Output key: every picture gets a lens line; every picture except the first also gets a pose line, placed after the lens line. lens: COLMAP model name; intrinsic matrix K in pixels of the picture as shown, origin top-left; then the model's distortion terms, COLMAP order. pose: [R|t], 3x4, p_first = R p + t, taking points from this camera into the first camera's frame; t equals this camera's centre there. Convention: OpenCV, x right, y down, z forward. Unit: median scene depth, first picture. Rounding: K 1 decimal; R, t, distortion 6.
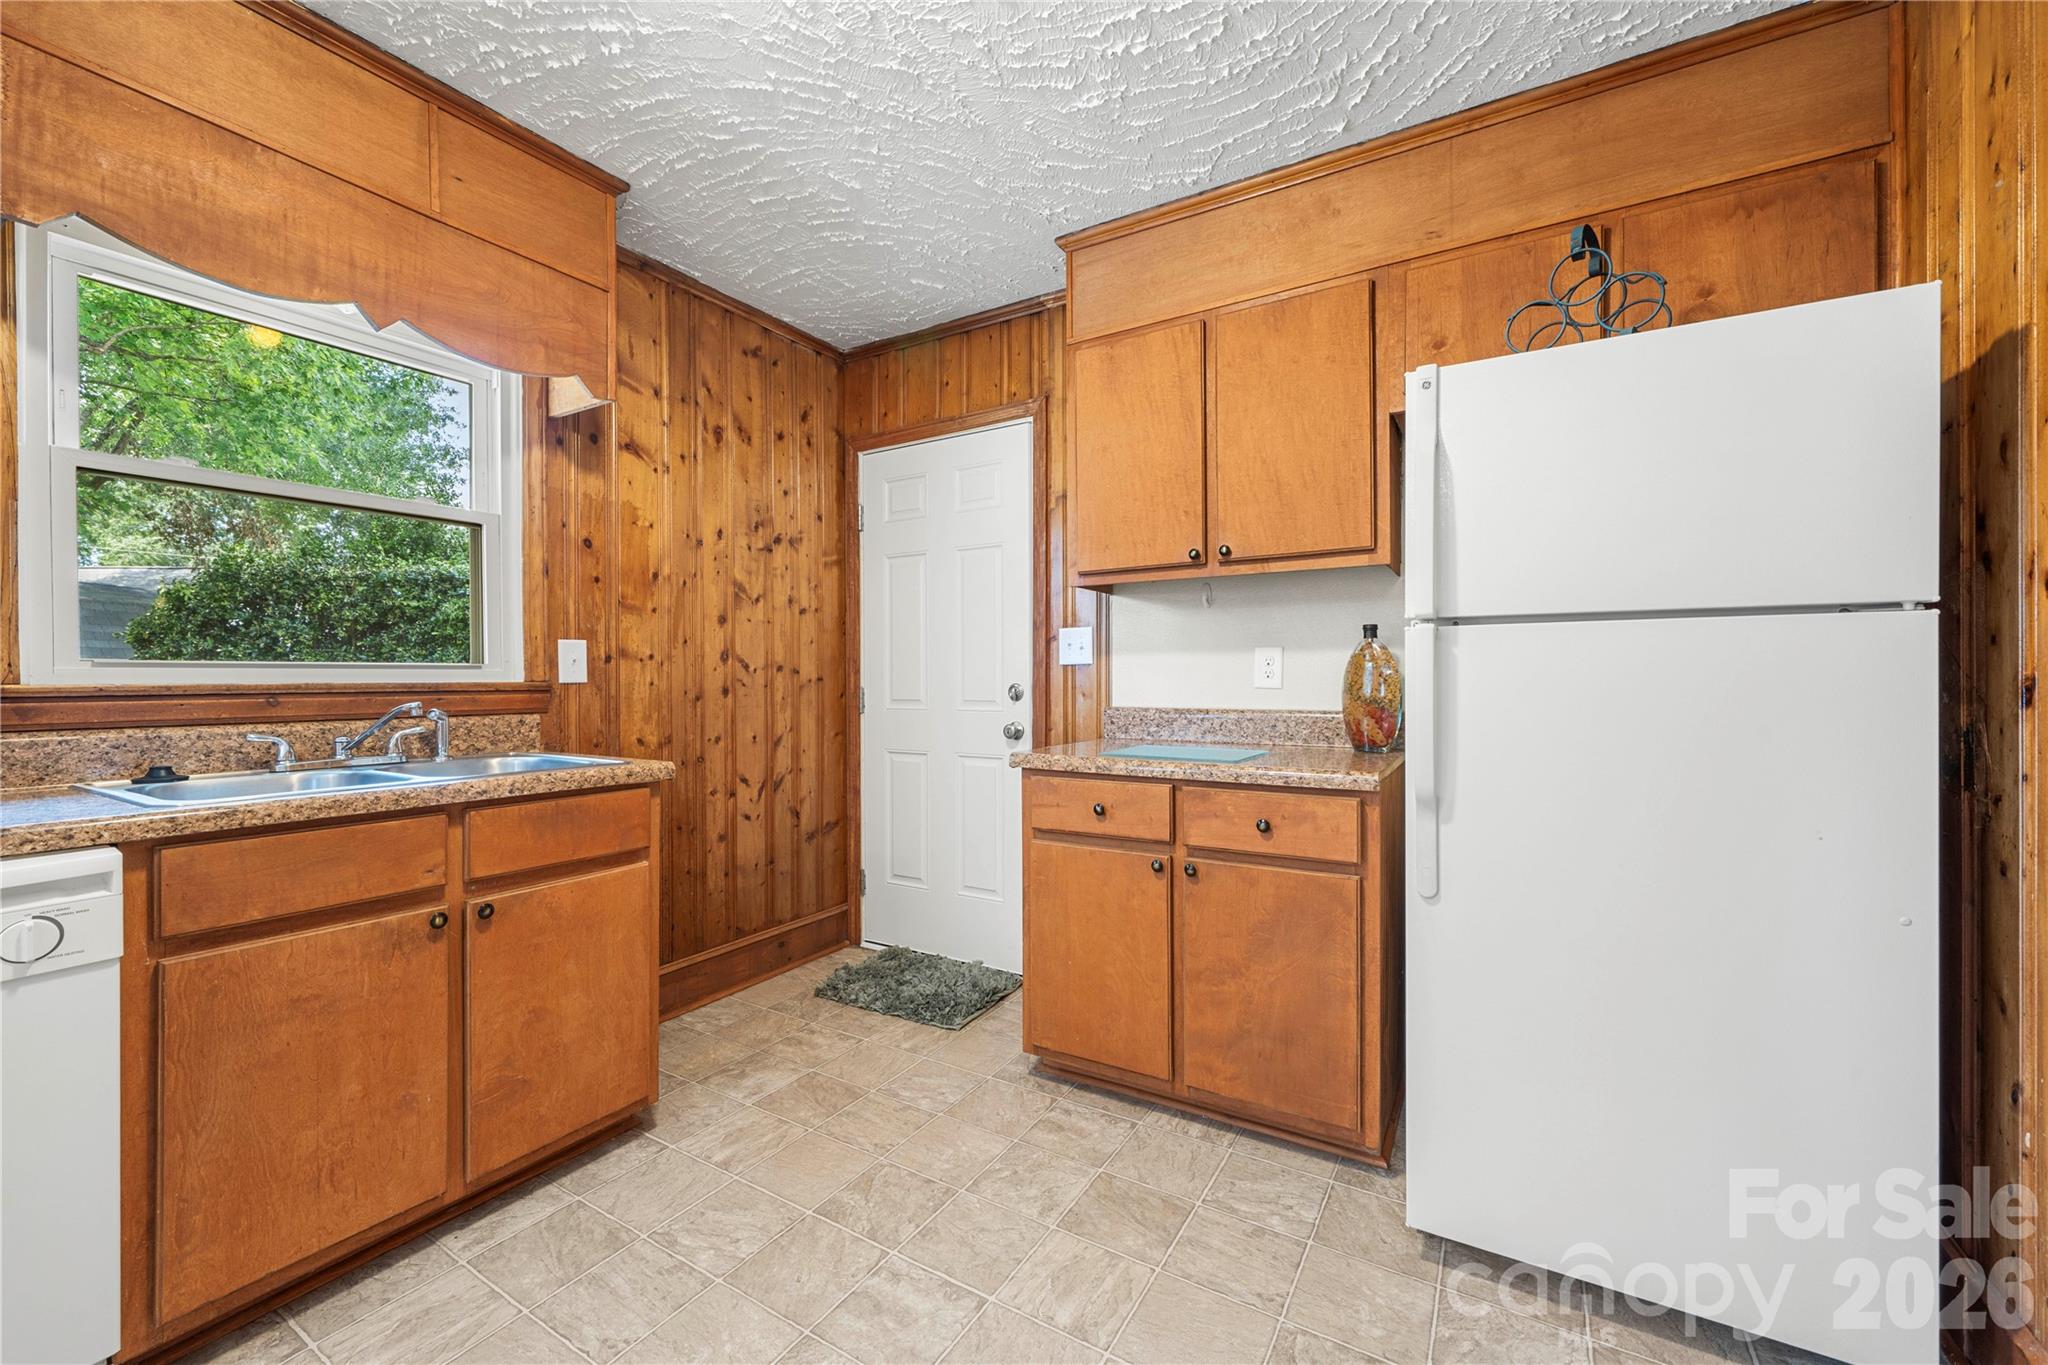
lens RADIAL K [[821.2, 0, 1022.0], [0, 821.2, 678.6], [0, 0, 1]] dist [0.000725, 0.000075]
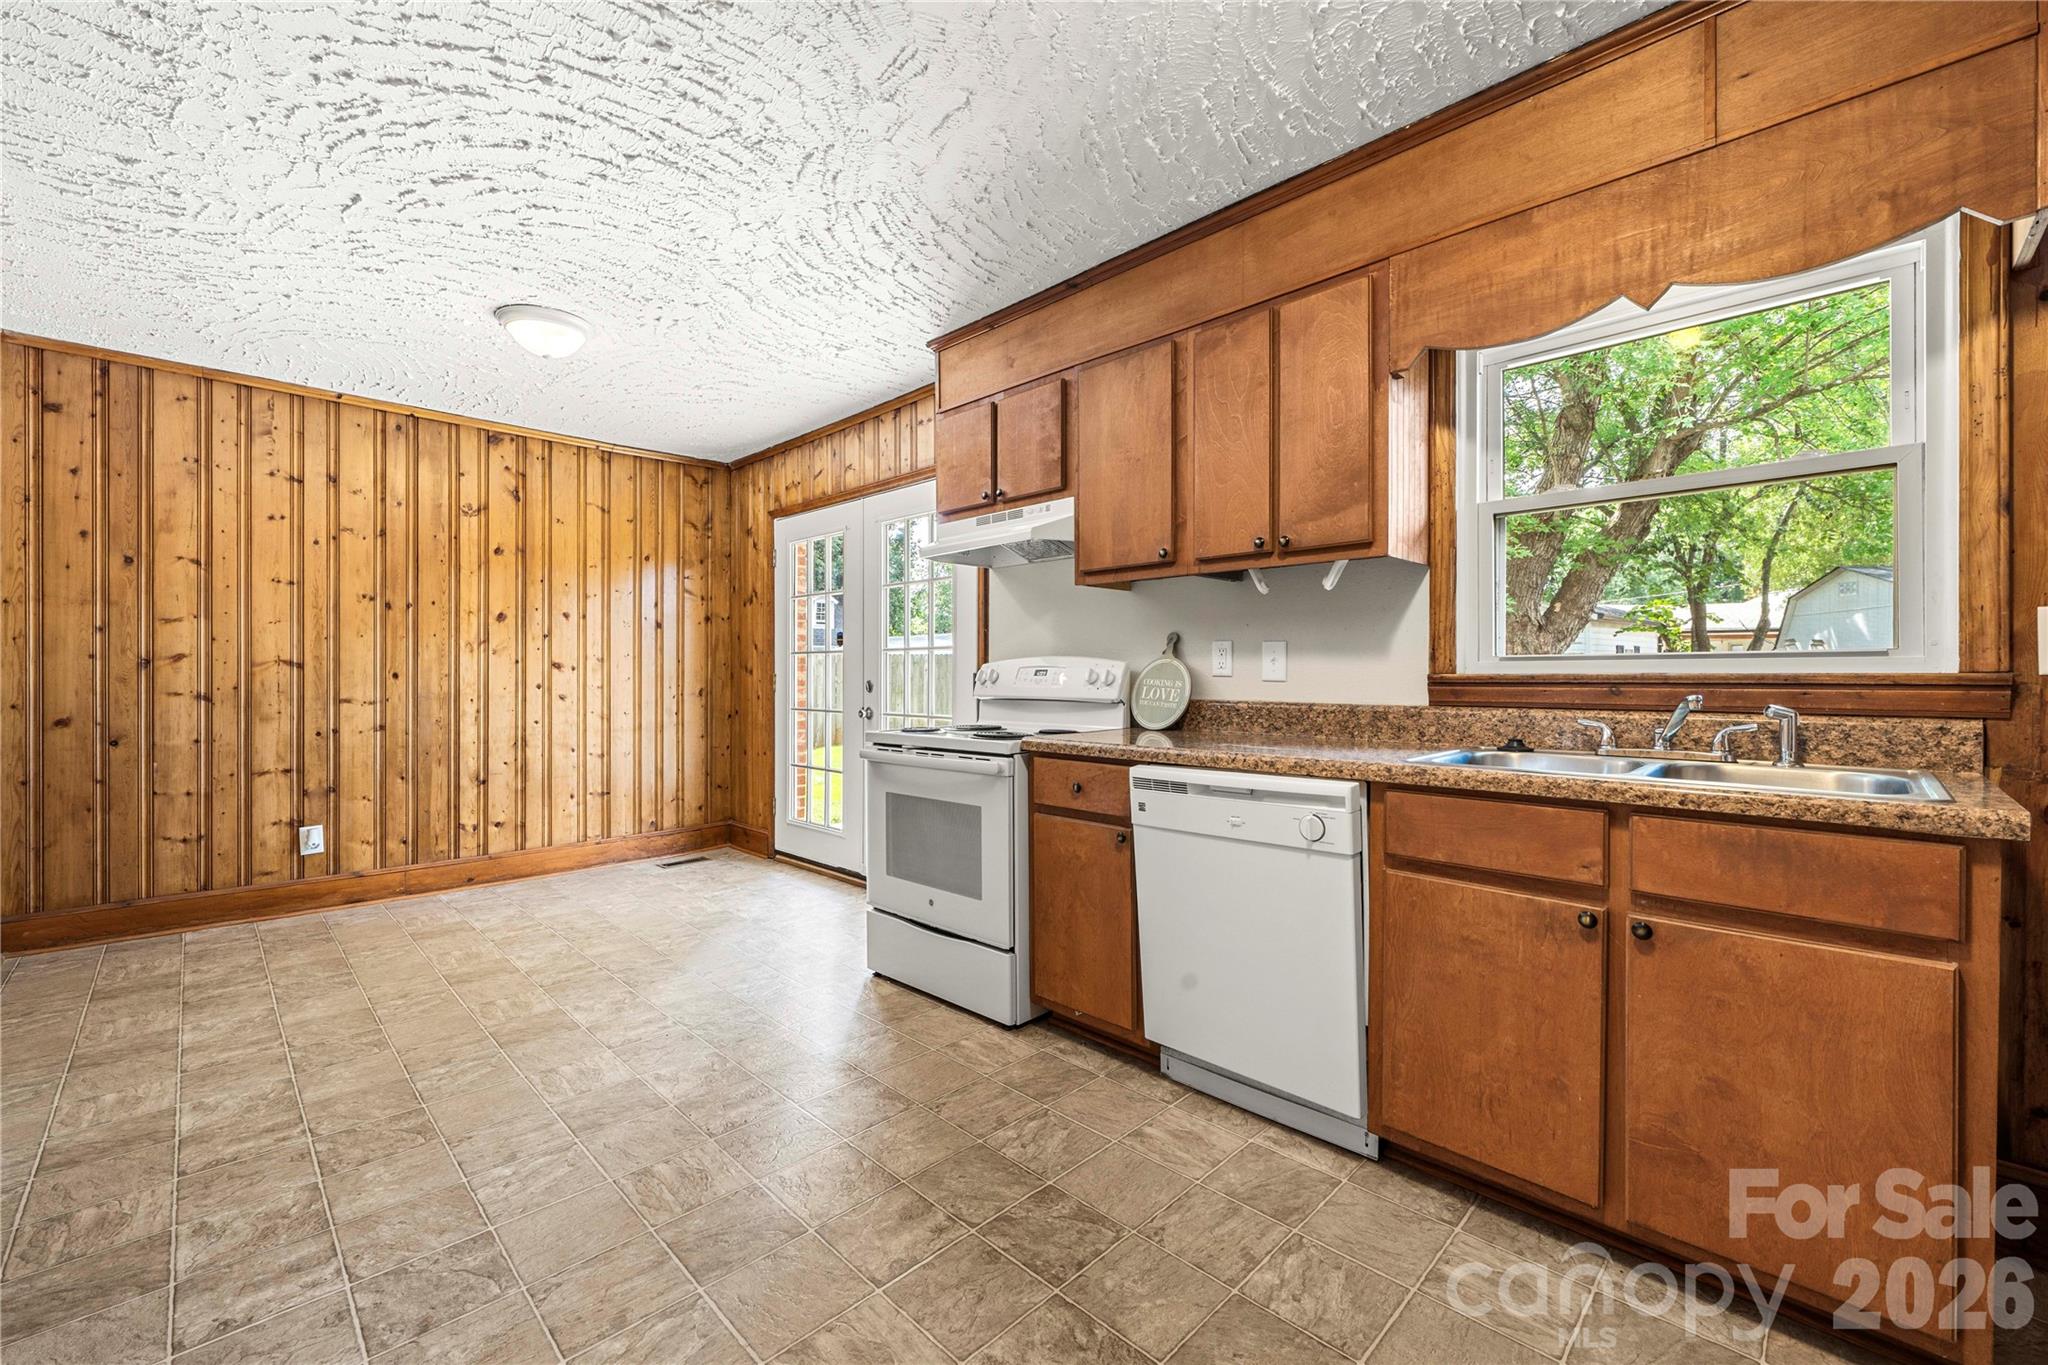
lens RADIAL K [[821.2, 0, 1022.0], [0, 821.2, 678.6], [0, 0, 1]] dist [0.000725, 0.000075]
pose [[-0.234322, 0.008365, -0.972123, 0.279332], [0.003611, 0.999964, 0.007734, 0.000807], [0.972152, -0.001699, -0.234344, 0.425641]]
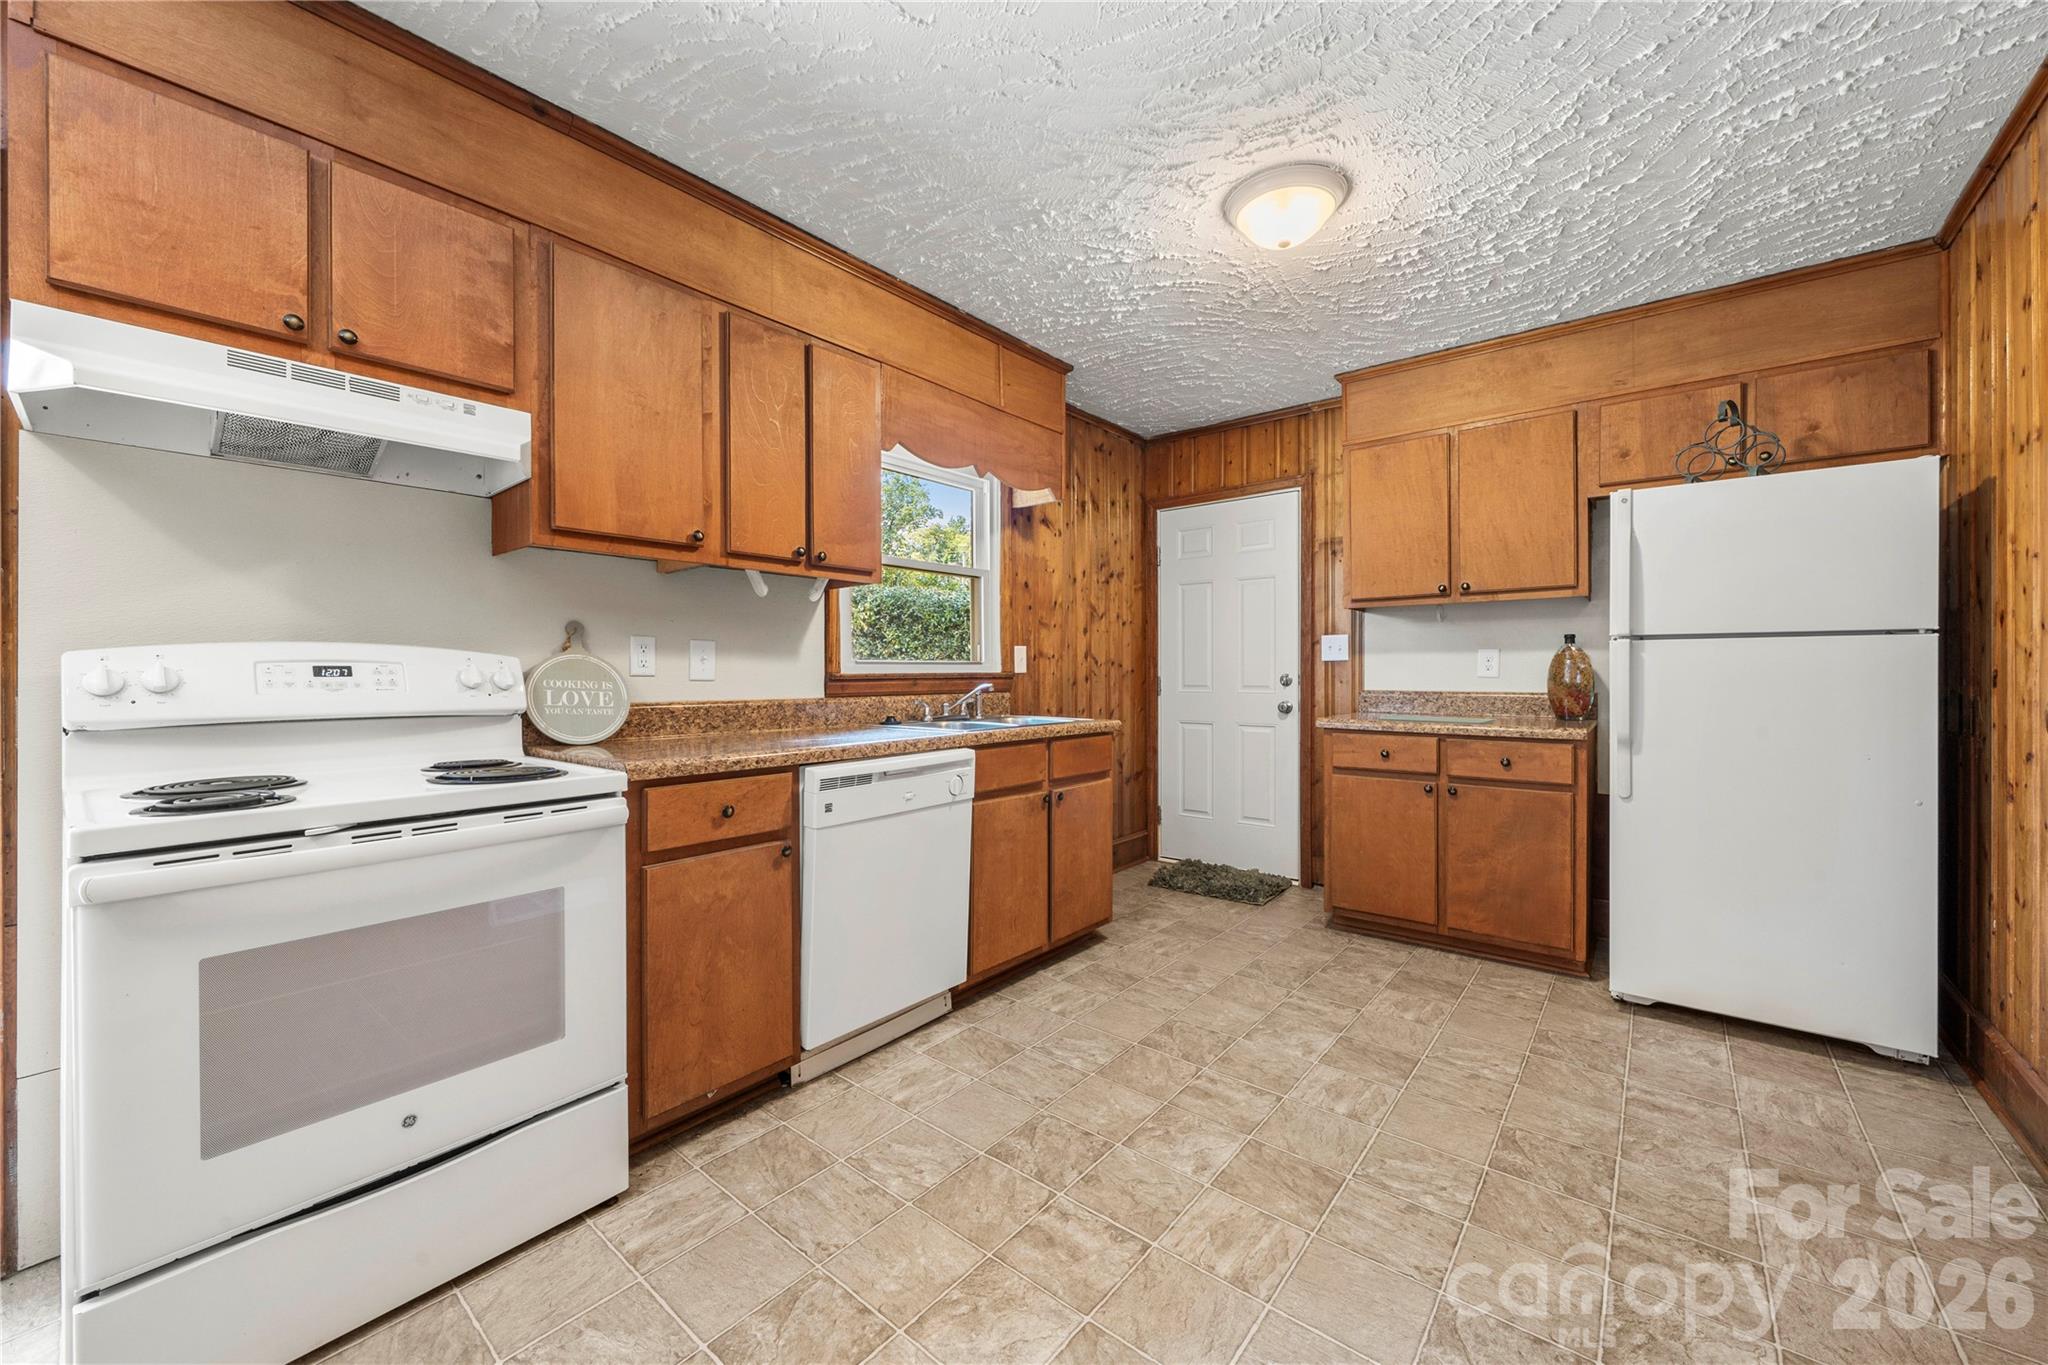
lens RADIAL K [[780.1, 0, 1024.6], [0, 780.1, 671.2], [0, 0, 1]] dist [-0.001205, -0.000229]
pose [[0.989352, 0.001060, -0.145537, -0.365649], [-0.000944, 0.999999, 0.000870, 0.000450], [0.145538, -0.000723, 0.989352, -0.569616]]
